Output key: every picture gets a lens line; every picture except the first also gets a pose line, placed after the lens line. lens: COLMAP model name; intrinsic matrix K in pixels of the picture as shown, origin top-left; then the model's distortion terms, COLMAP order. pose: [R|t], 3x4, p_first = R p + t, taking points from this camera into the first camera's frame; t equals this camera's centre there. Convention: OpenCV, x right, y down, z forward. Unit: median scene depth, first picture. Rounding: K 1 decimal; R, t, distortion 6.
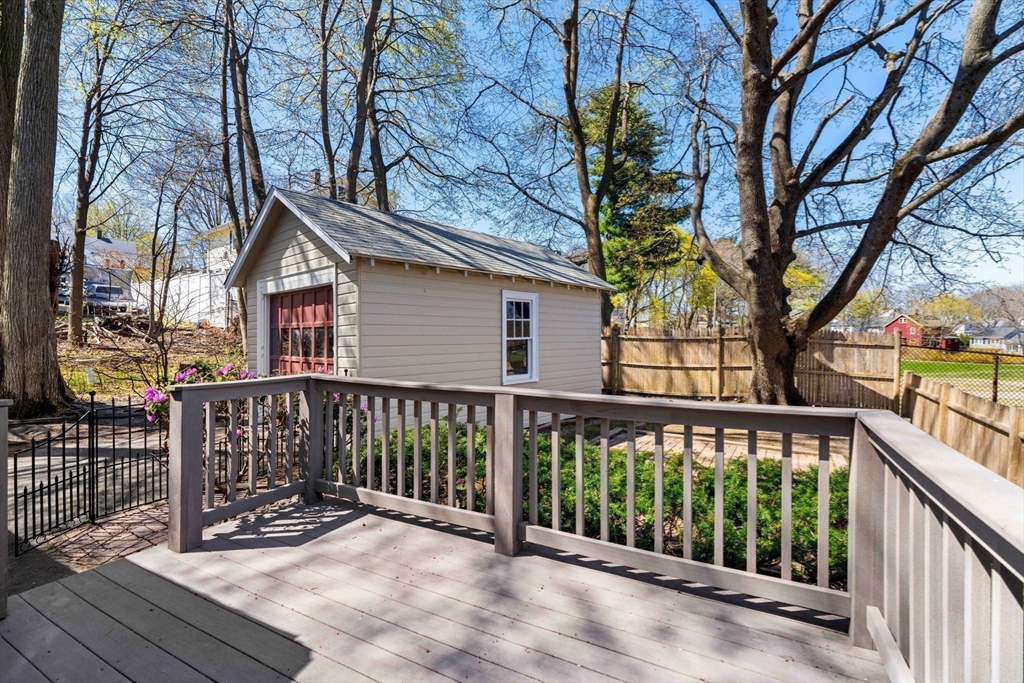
lens RADIAL K [[466.7, 0, 512.9], [0, 466.7, 335.6], [0, 0, 1]] dist [-0.010955, 0.004084]
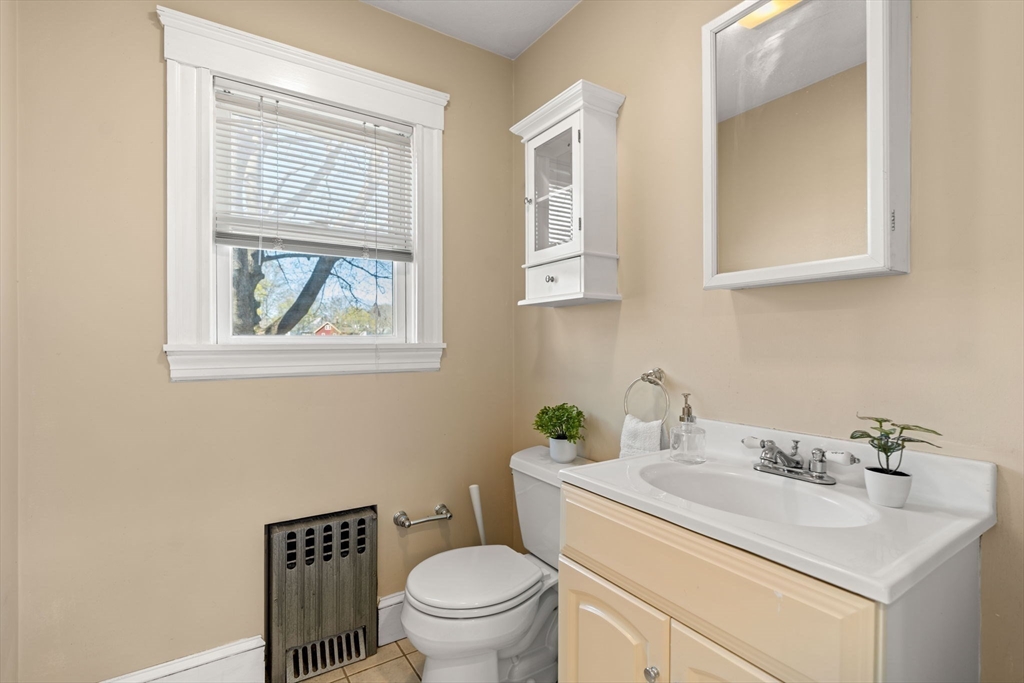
lens RADIAL K [[466.7, 0, 511.8], [0, 466.7, 340.4], [0, 0, 1]] dist [-0.010955, 0.004084]
pose [[0.476183, -0.005258, 0.879330, -0.161616], [0.005567, 0.999980, 0.002964, -0.000863], [-0.879328, 0.003484, 0.476203, -0.160257]]
